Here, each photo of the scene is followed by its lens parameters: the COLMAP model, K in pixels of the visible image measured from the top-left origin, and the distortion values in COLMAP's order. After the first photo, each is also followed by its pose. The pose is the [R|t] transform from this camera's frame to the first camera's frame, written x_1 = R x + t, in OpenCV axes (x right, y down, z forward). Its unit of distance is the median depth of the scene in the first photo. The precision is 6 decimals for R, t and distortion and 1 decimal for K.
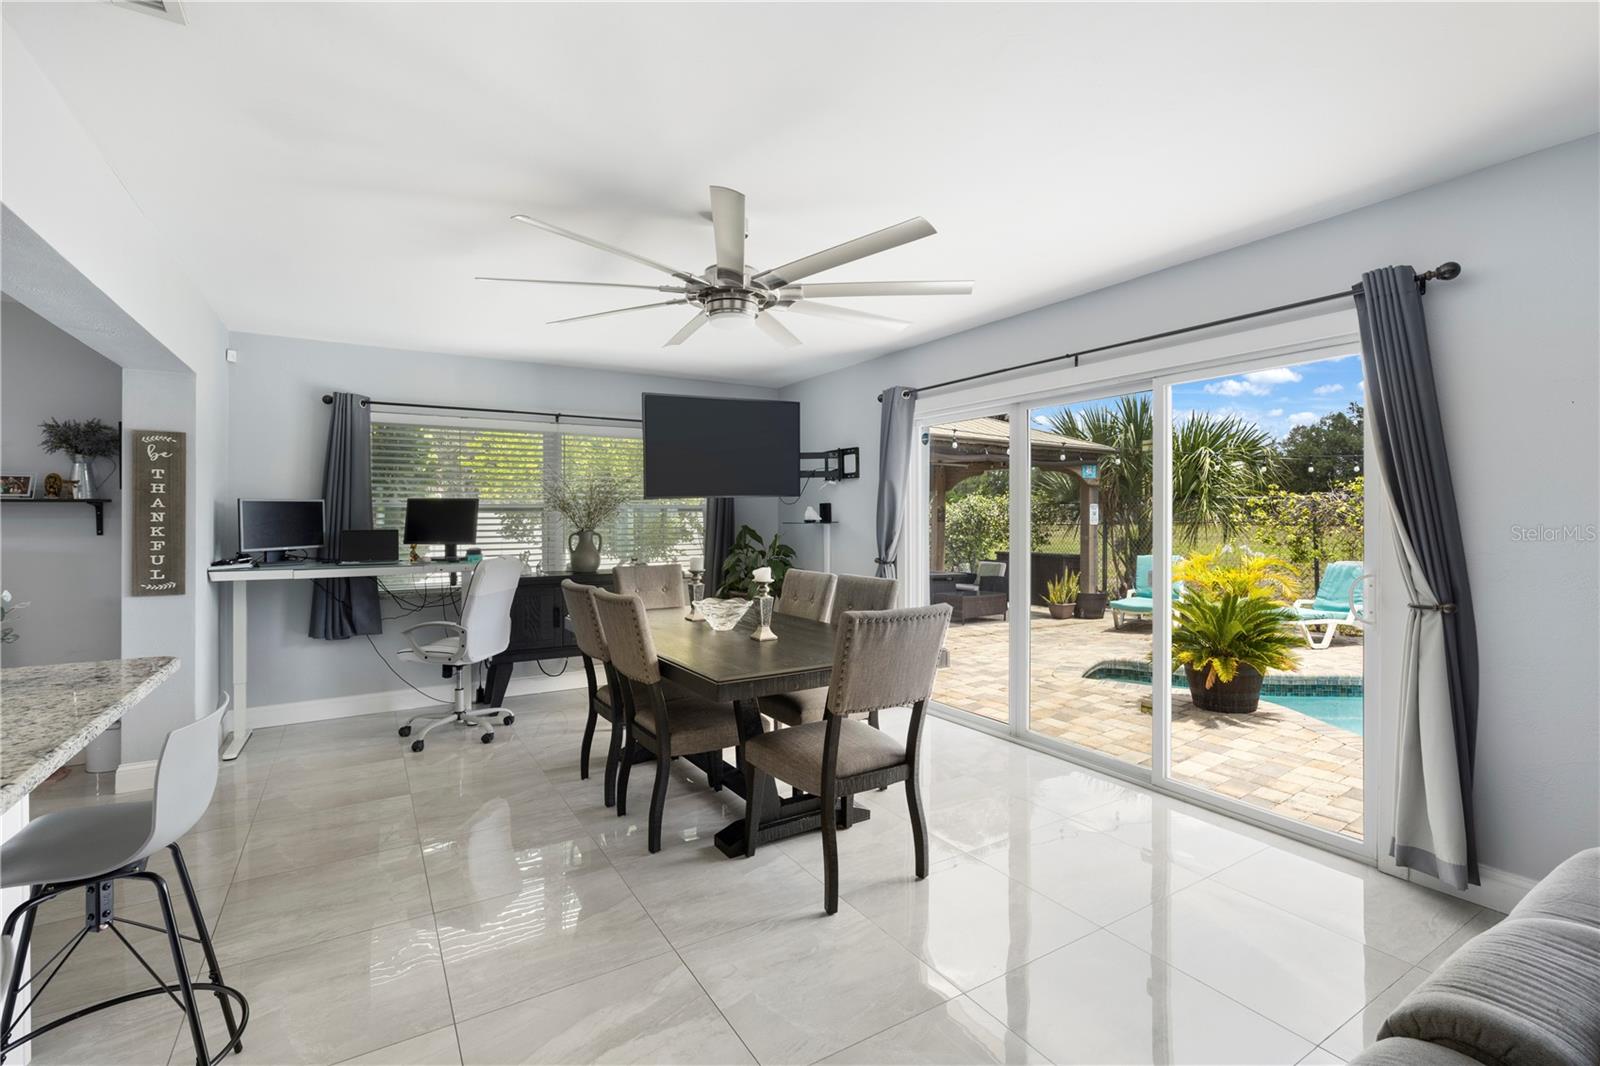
lens RADIAL K [[718.6, 0, 801.5], [0, 718.6, 519.9], [0, 0, 1]] dist [-0.001280, 0.000211]
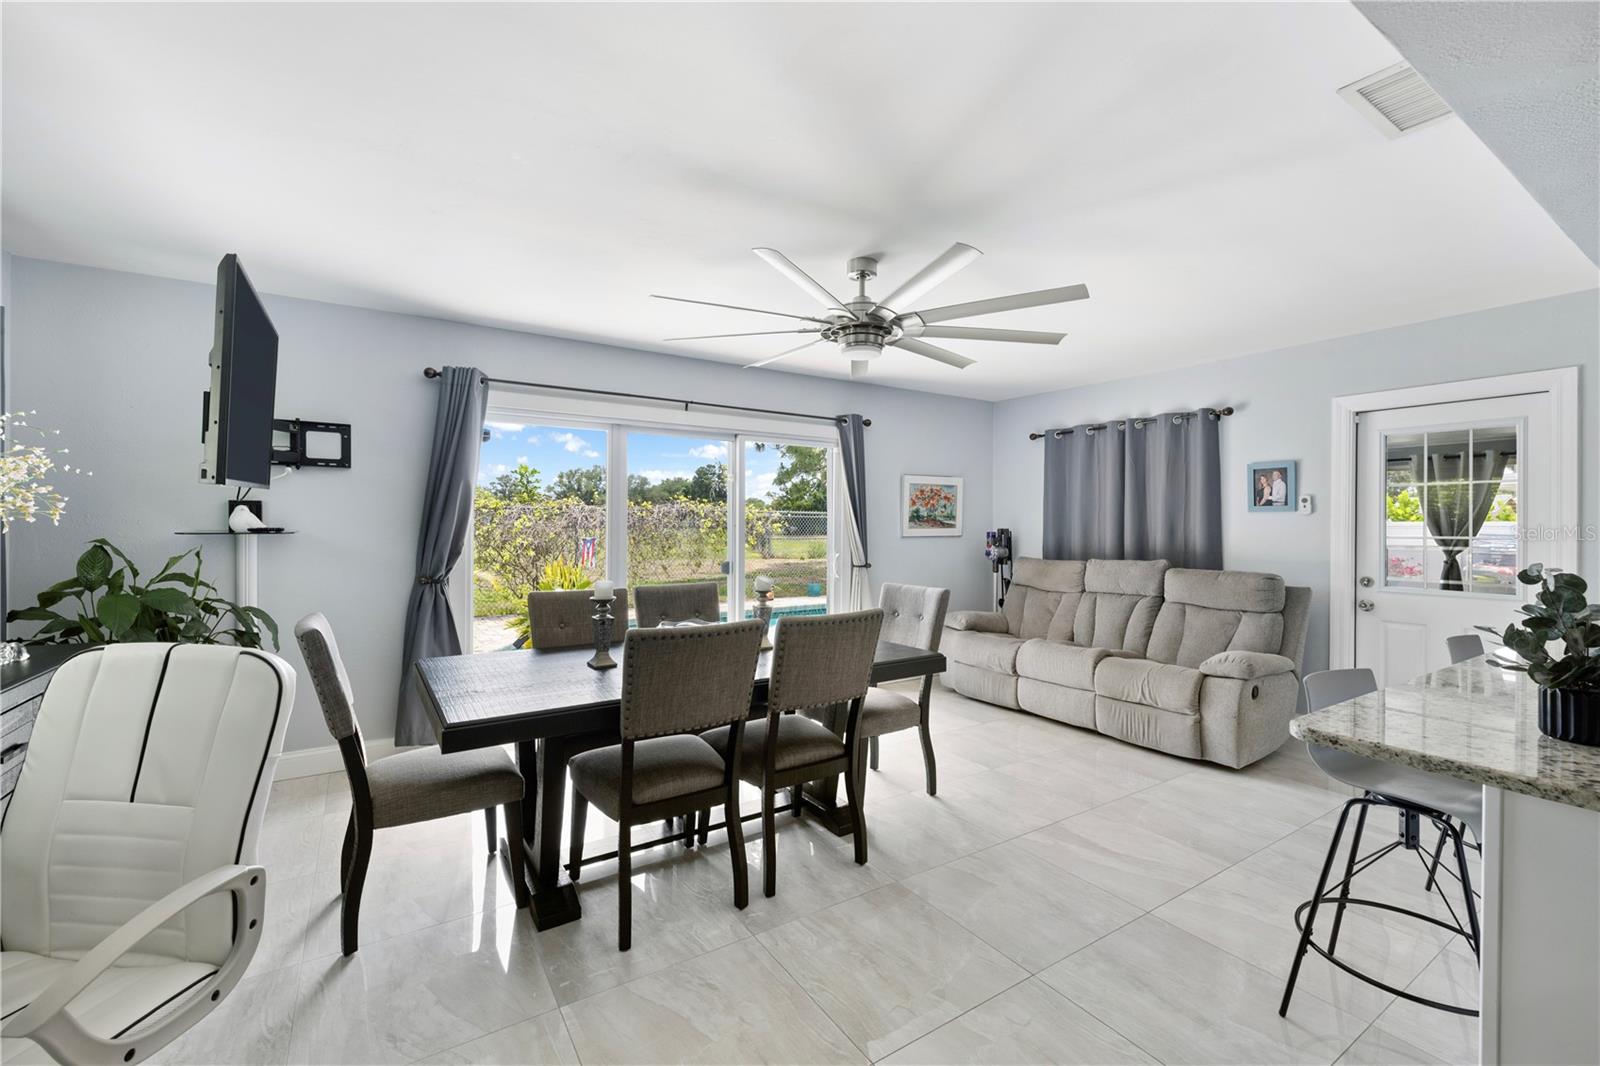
lens RADIAL K [[666.8, 0, 797.6], [0, 666.8, 527.3], [0, 0, 1]] dist [0.002523, 0.000401]
pose [[-0.018263, -0.002906, 0.999829, -0.603322], [-0.002068, 0.999994, 0.002869, -0.003657], [-0.999831, -0.002015, -0.018269, 0.592840]]
